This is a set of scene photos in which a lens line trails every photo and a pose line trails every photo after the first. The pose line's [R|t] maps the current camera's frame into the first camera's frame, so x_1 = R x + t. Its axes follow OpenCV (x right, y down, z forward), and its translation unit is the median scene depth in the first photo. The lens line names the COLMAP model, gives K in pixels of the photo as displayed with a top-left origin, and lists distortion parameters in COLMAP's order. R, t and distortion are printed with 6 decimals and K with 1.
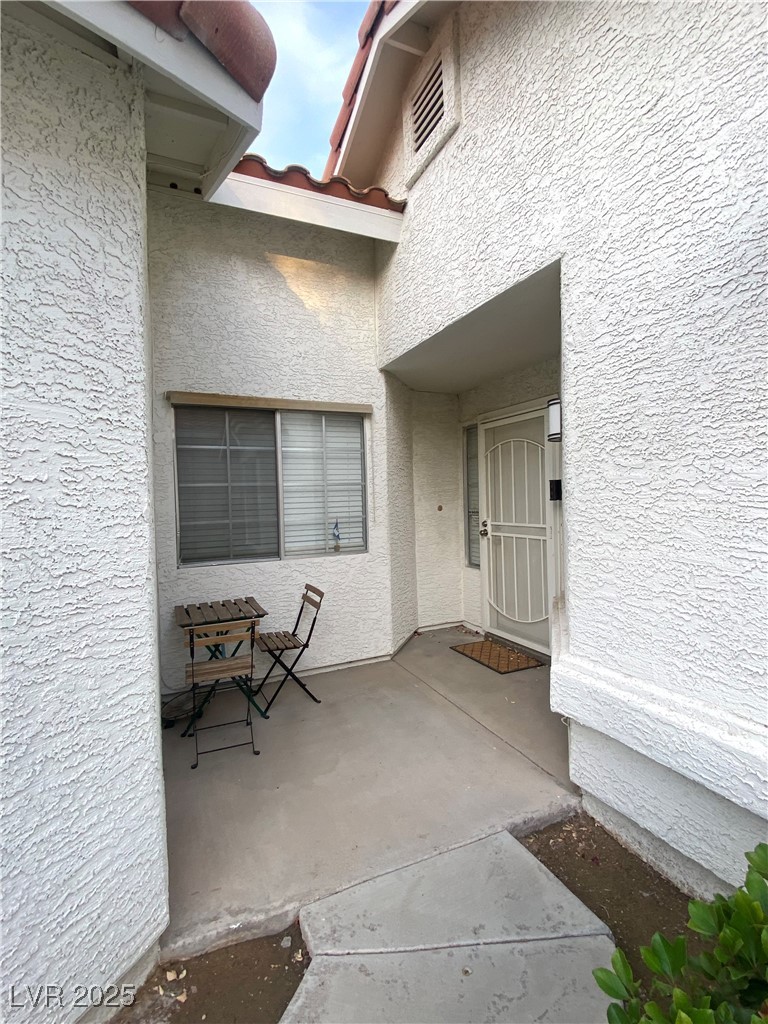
lens RADIAL K [[482.2, 0, 384.0], [0, 482.2, 512.0], [0, 0, 1]] dist [0.000199, -0.000001]
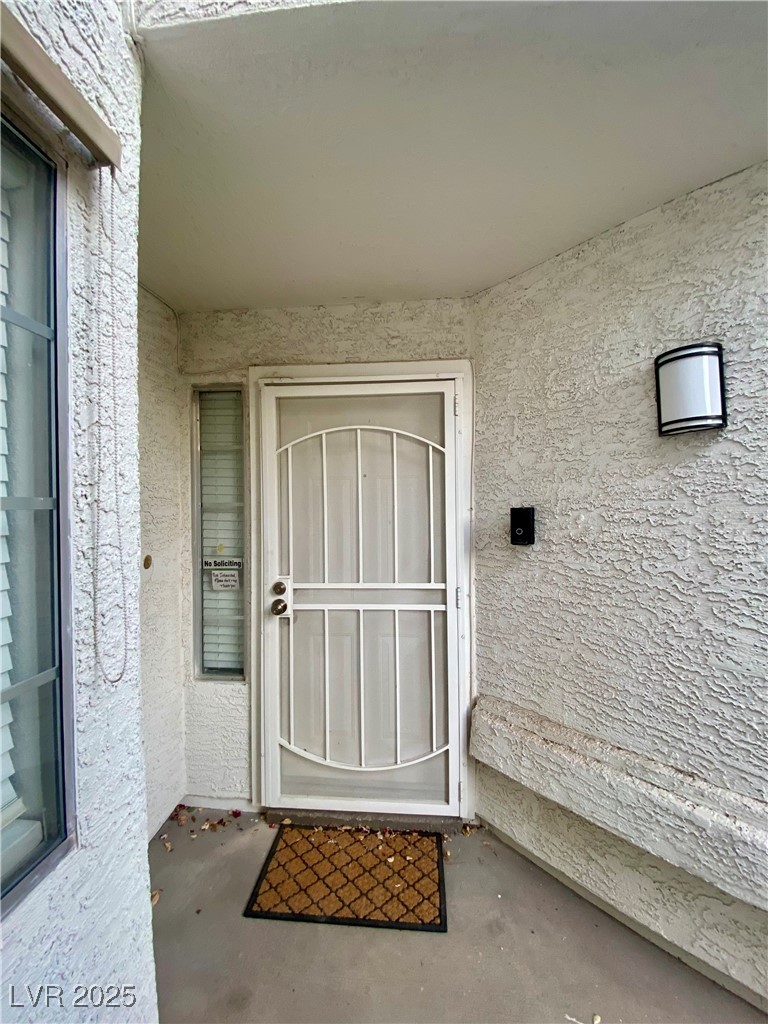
lens RADIAL K [[411.6, 0, 385.9], [0, 411.6, 510.7], [0, 0, 1]] dist [0.031544, -0.026327]
pose [[0.494617, 0.008764, 0.869067, -0.106698], [0.023729, 0.999440, -0.023584, -0.044006], [-0.868787, 0.032287, 0.494132, 0.718928]]
